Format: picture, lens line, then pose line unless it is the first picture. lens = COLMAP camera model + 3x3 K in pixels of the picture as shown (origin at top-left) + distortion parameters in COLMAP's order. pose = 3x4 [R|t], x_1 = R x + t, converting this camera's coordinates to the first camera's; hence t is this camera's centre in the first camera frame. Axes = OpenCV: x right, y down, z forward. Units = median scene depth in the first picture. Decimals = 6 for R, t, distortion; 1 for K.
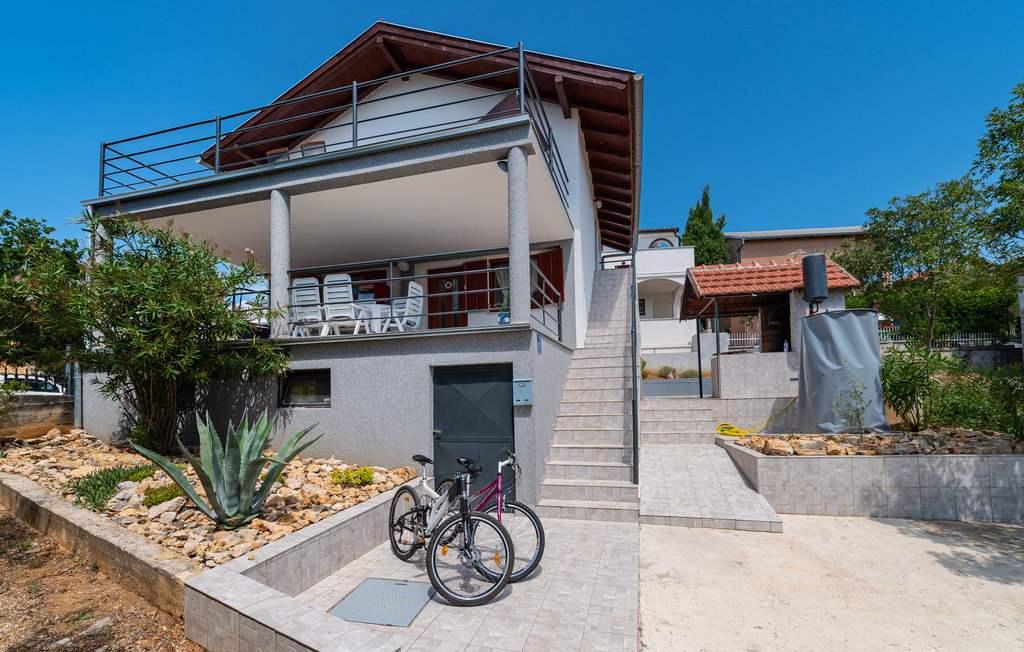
lens RADIAL K [[460.6, 0, 507.2], [0, 460.6, 388.1], [0, 0, 1]] dist [0.002578, 0.000199]
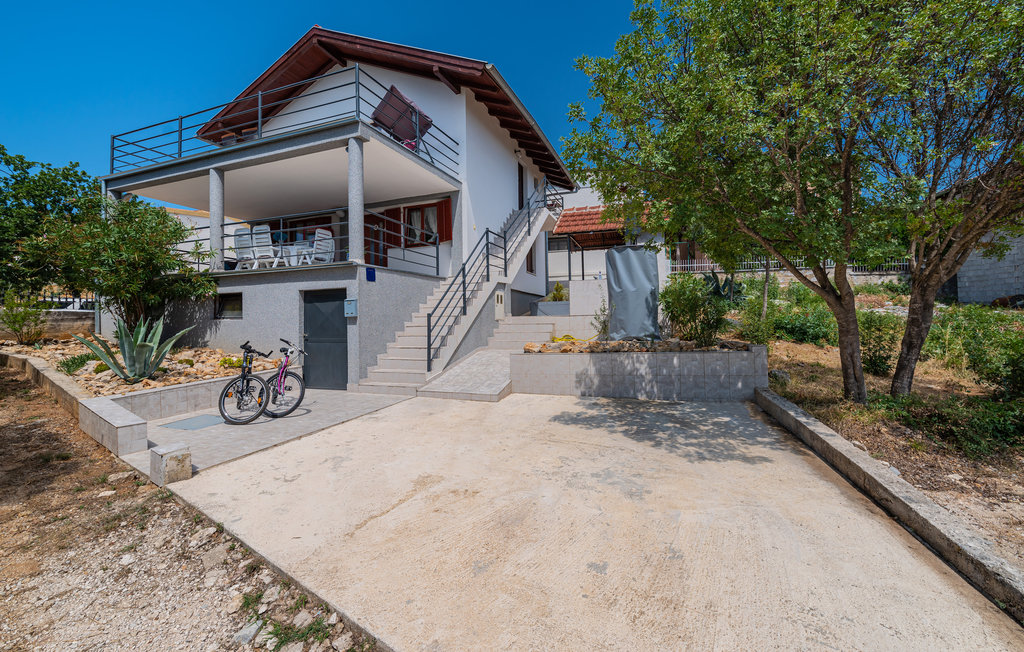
lens RADIAL K [[439.0, 0, 509.7], [0, 439.0, 322.4], [0, 0, 1]] dist [-0.001461, 0.001745]
pose [[0.995244, 0.002547, -0.097377, 0.565689], [-0.000103, 0.999685, 0.025096, 0.016438], [0.097410, -0.024967, 0.994931, -0.291628]]
